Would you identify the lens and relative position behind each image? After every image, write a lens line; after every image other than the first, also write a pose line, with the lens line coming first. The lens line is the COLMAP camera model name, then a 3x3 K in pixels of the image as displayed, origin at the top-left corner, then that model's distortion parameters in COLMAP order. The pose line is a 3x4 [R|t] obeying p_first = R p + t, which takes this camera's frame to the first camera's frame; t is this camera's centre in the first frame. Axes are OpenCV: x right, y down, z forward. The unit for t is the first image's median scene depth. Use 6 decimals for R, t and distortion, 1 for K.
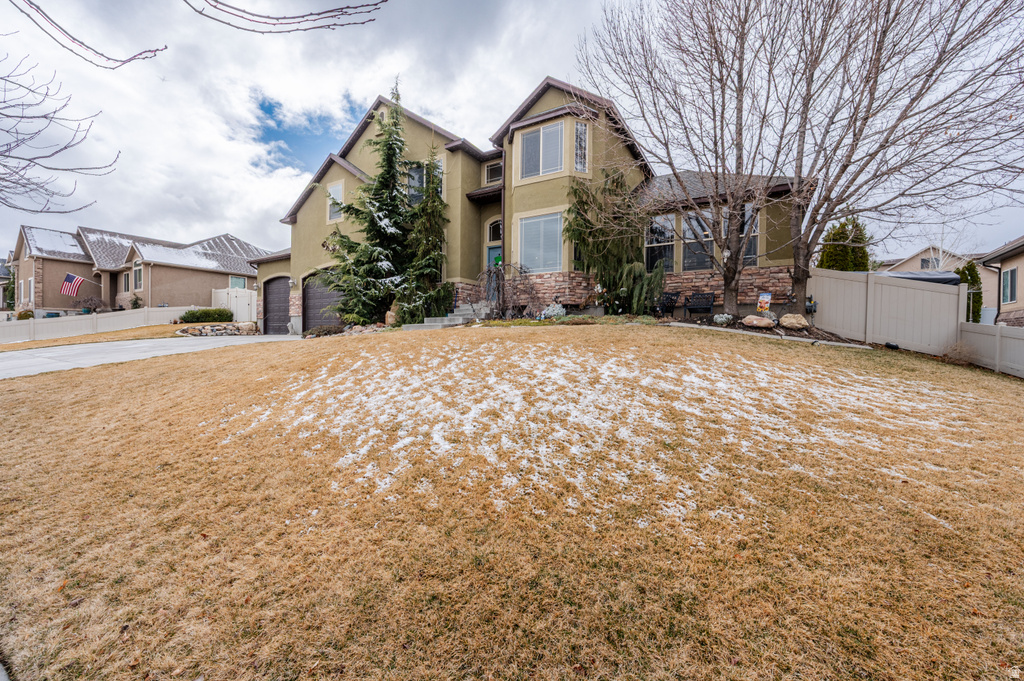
lens RADIAL K [[402.9, 0, 514.8], [0, 402.9, 340.1], [0, 0, 1]] dist [-0.002098, 0.000437]
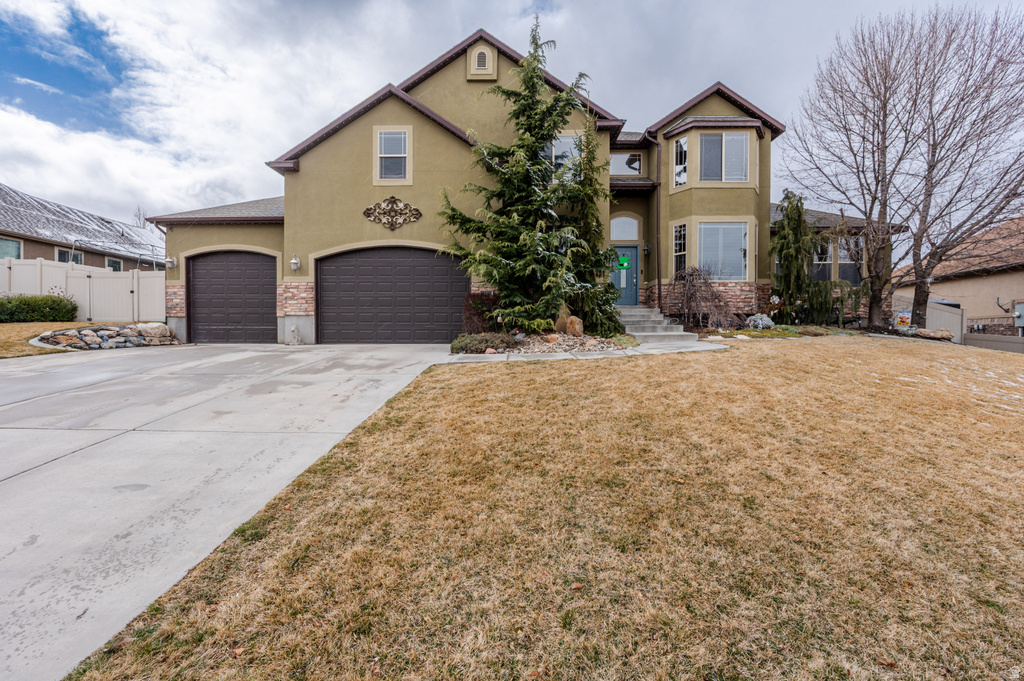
lens RADIAL K [[402.9, 0, 511.0], [0, 402.9, 338.2], [0, 0, 1]] dist [-0.002098, 0.000437]
pose [[0.870106, -0.010237, 0.492758, -0.755048], [0.008439, 0.999947, 0.005871, -0.032018], [-0.492792, -0.000950, 0.870146, 0.346707]]
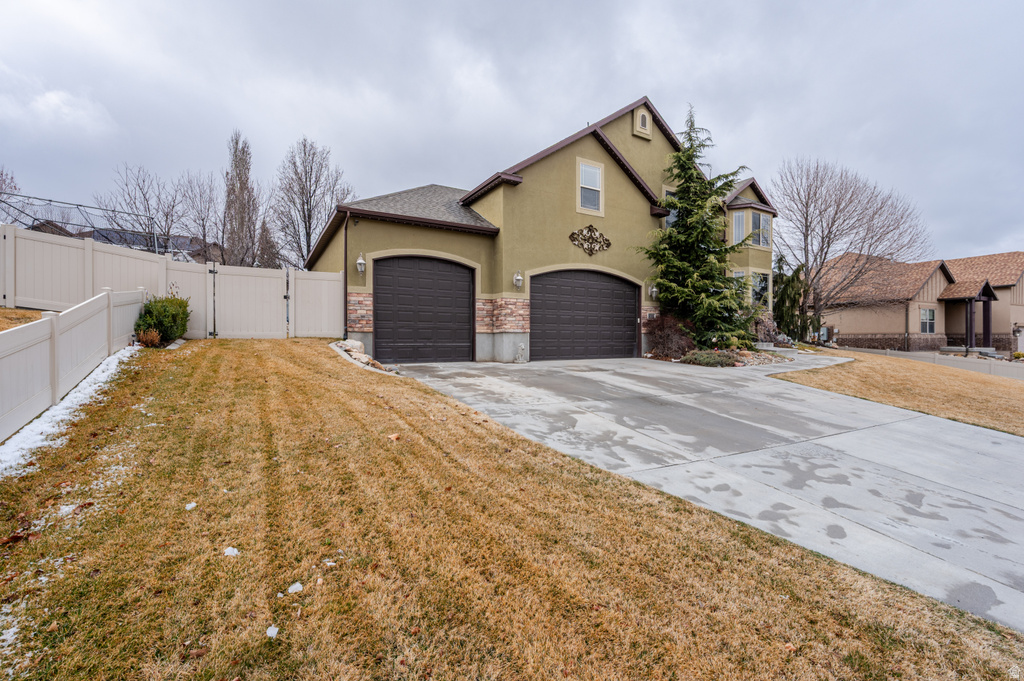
lens RADIAL K [[442.6, 0, 512.4], [0, 442.6, 341.9], [0, 0, 1]] dist [-0.004673, -0.000171]
pose [[0.486249, -0.004211, 0.873810, -1.545673], [0.011358, 0.999934, -0.001502, -0.059044], [-0.873746, 0.010655, 0.486265, 0.882617]]
